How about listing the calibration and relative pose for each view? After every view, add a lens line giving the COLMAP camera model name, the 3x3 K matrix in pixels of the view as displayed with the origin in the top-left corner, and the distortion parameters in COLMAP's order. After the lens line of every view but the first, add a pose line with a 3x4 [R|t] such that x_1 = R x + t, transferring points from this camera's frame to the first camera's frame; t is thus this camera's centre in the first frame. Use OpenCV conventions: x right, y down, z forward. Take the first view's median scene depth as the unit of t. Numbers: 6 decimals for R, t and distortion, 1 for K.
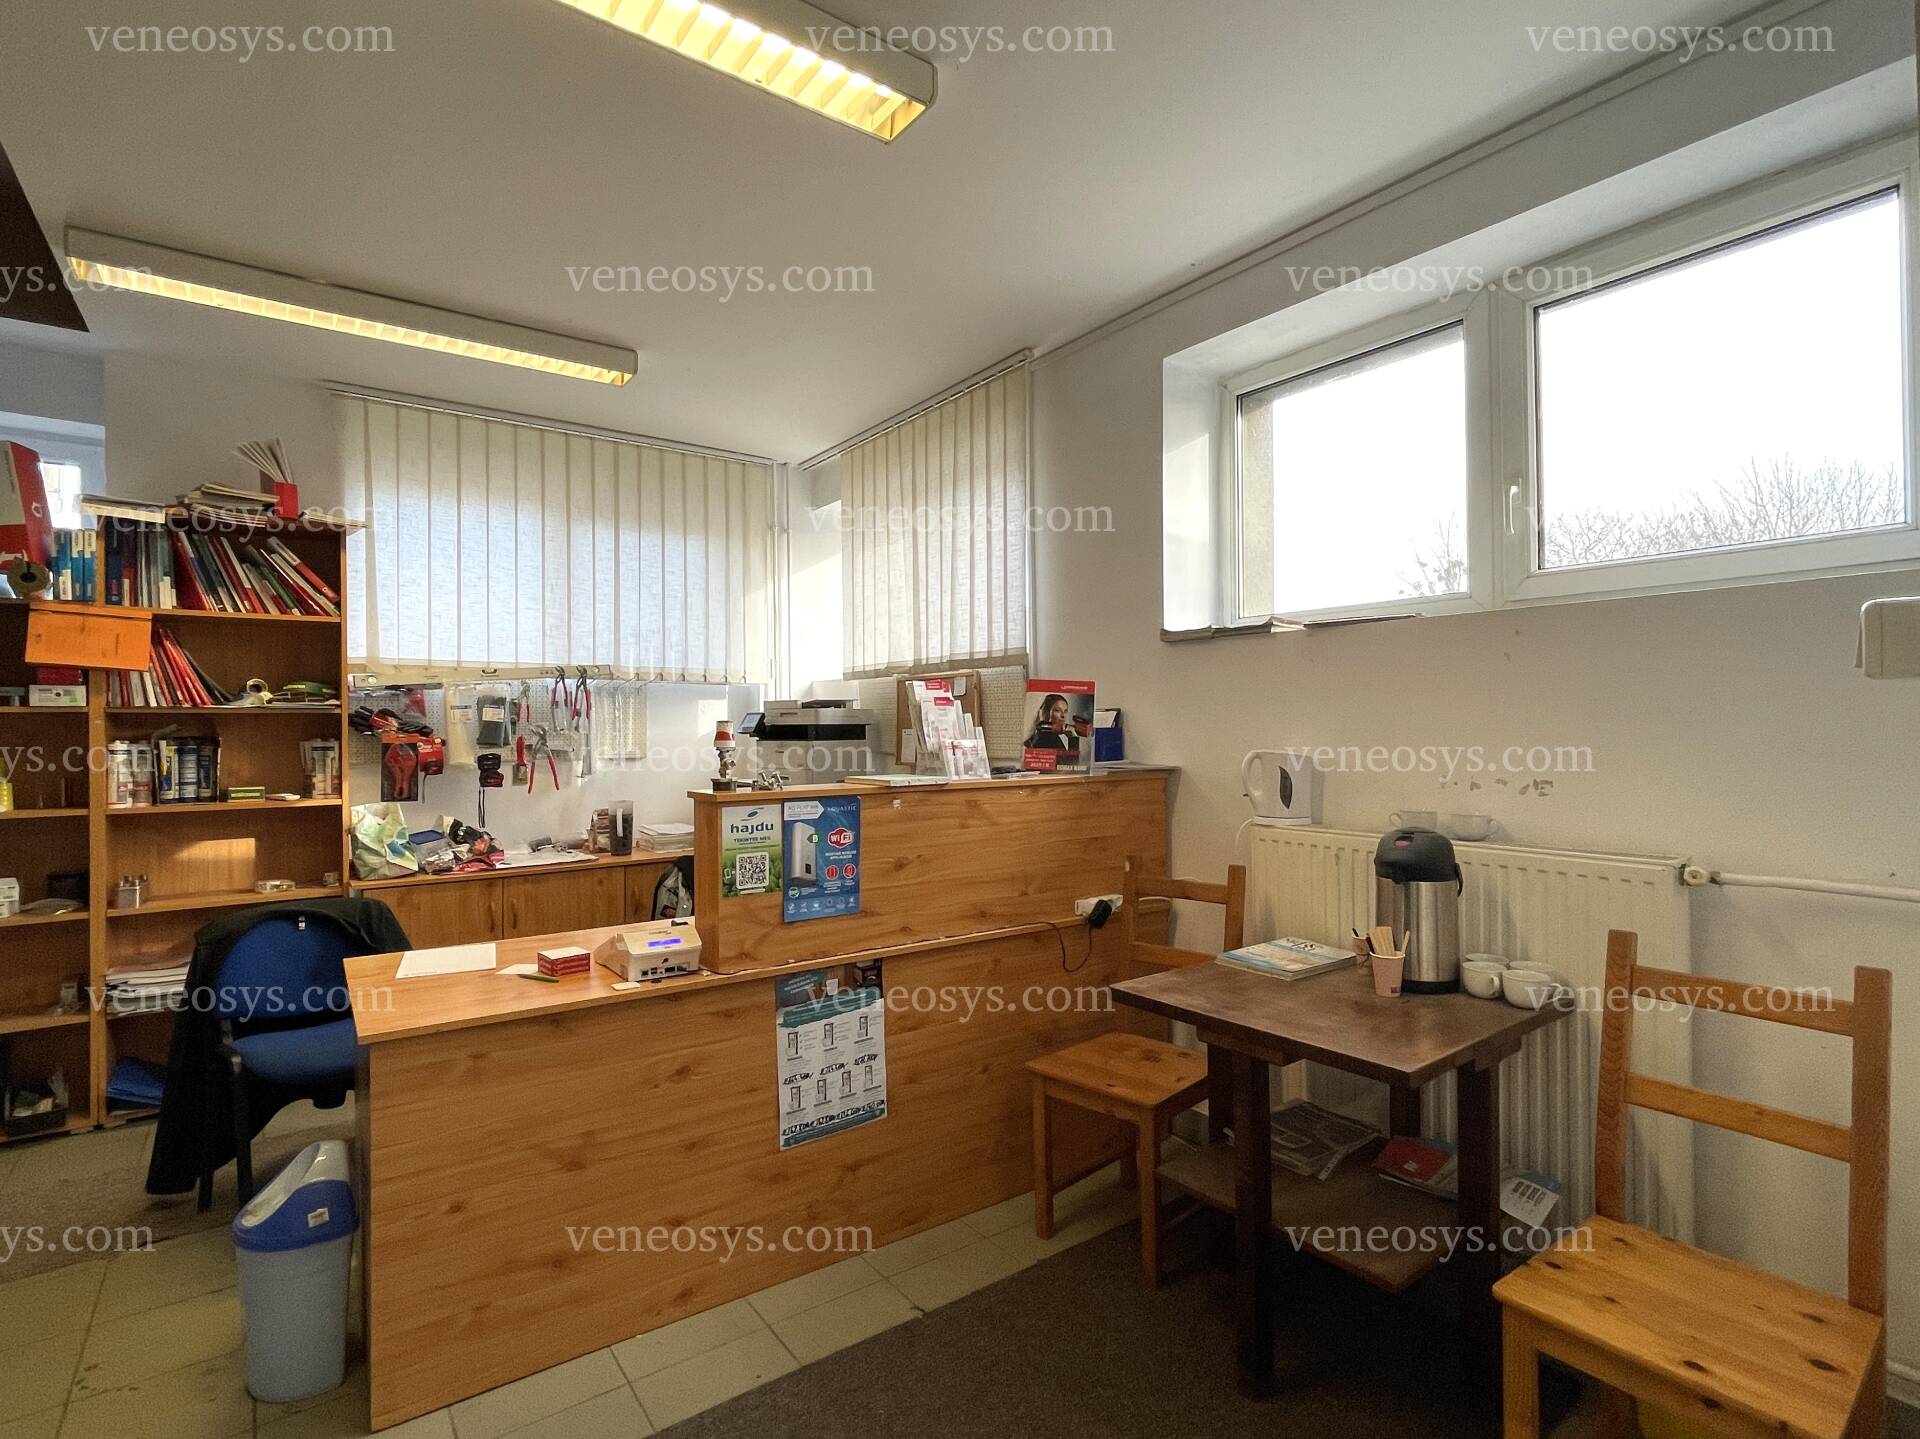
lens RADIAL K [[953.0, 0, 956.4], [0, 953.0, 711.9], [0, 0, 1]] dist [-0.006286, -0.000544]
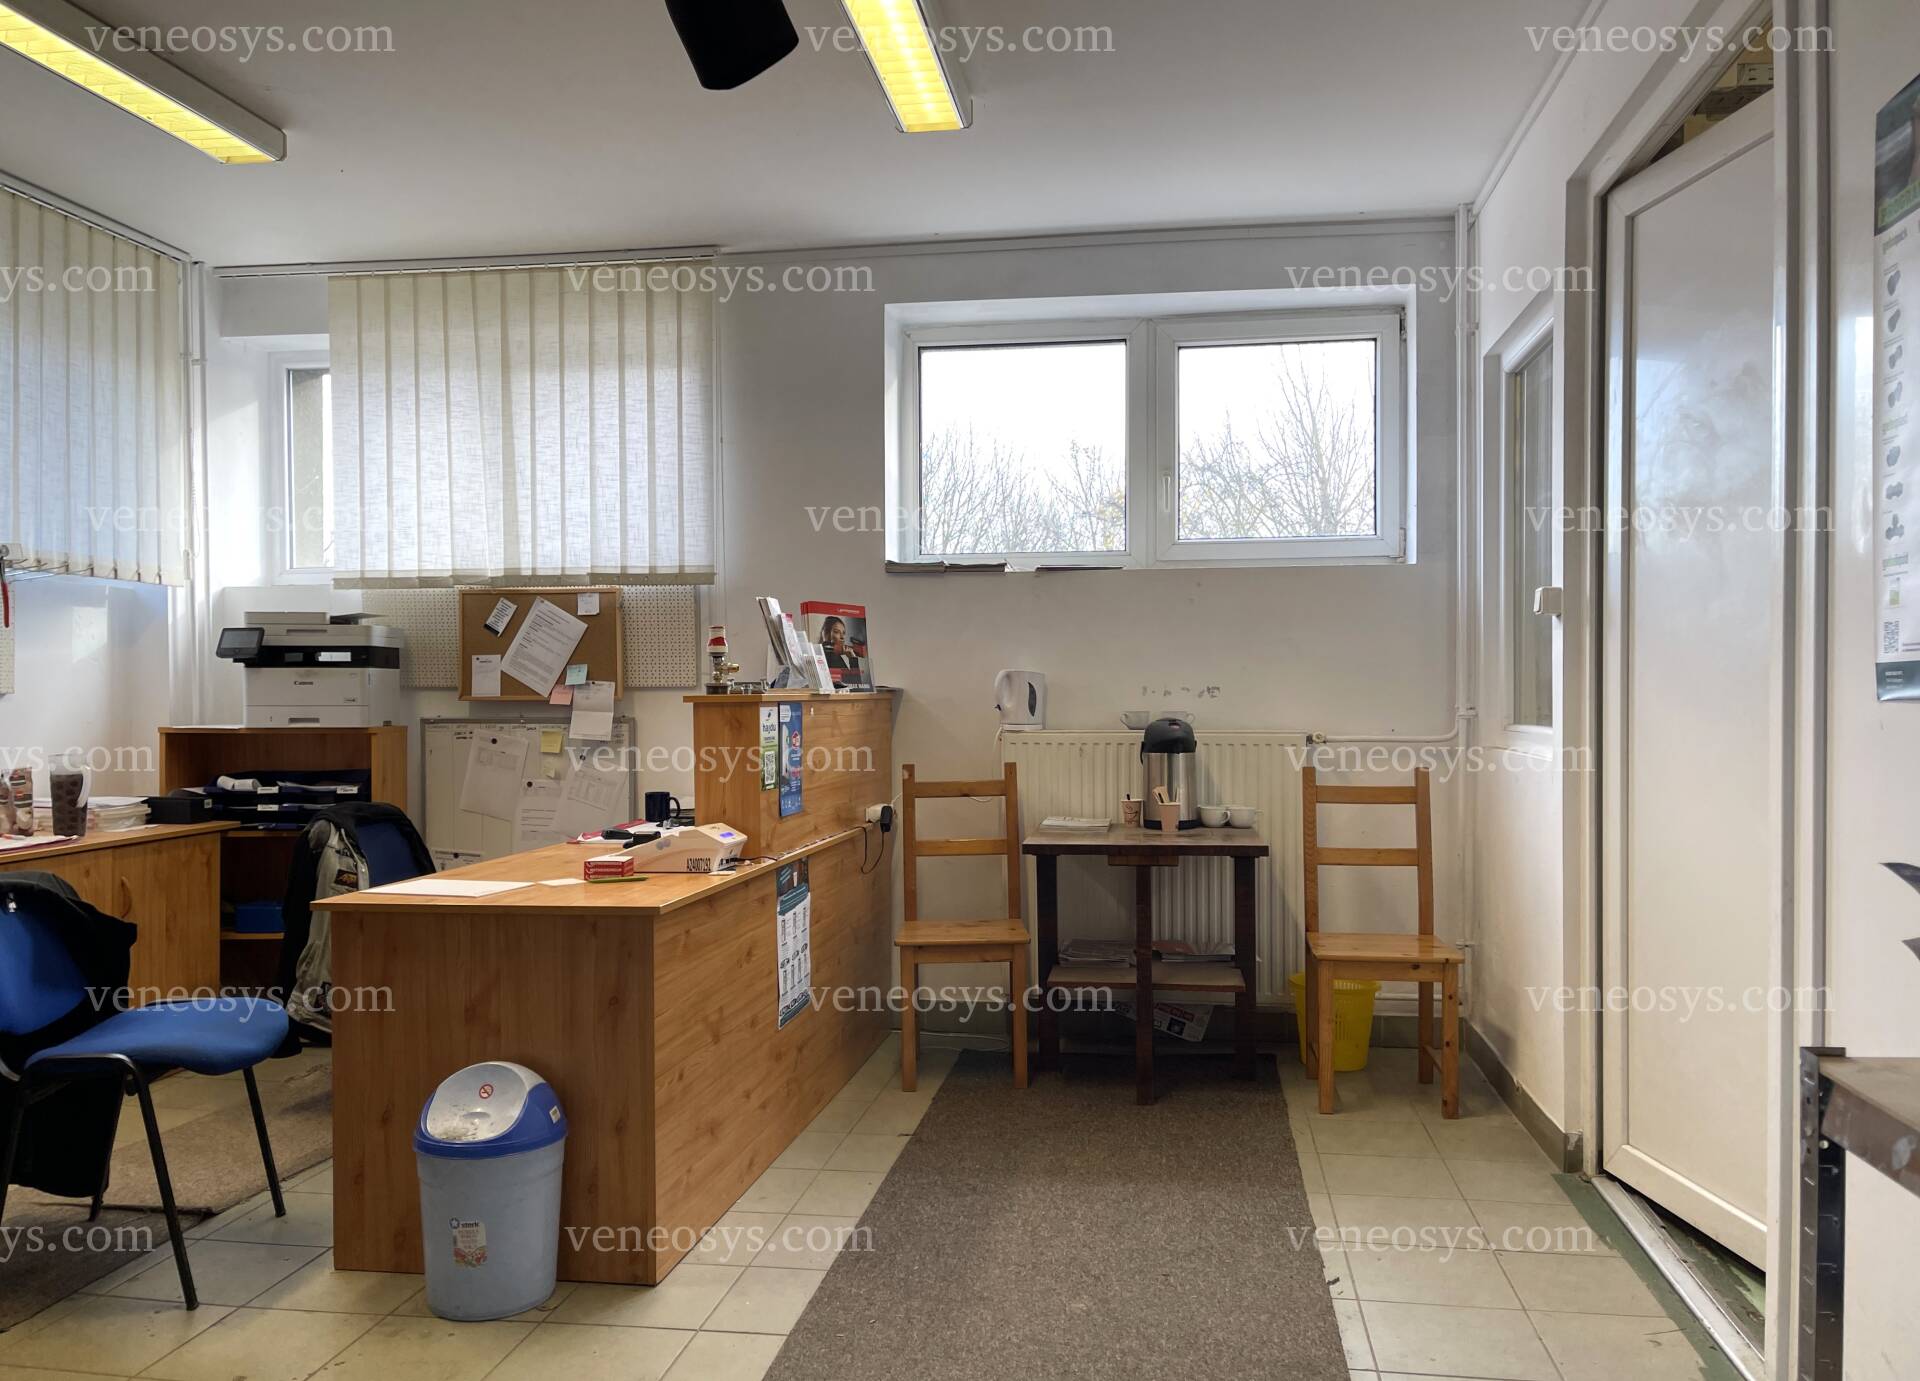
lens RADIAL K [[1500.8, 0, 961.7], [0, 1500.8, 696.9], [0, 0, 1]] dist [0.037416, -0.006619]
pose [[0.695875, 0.003029, 0.718156, -1.084167], [-0.012937, 0.999882, 0.008319, 0.060230], [-0.718046, -0.015080, 0.695832, -0.274415]]
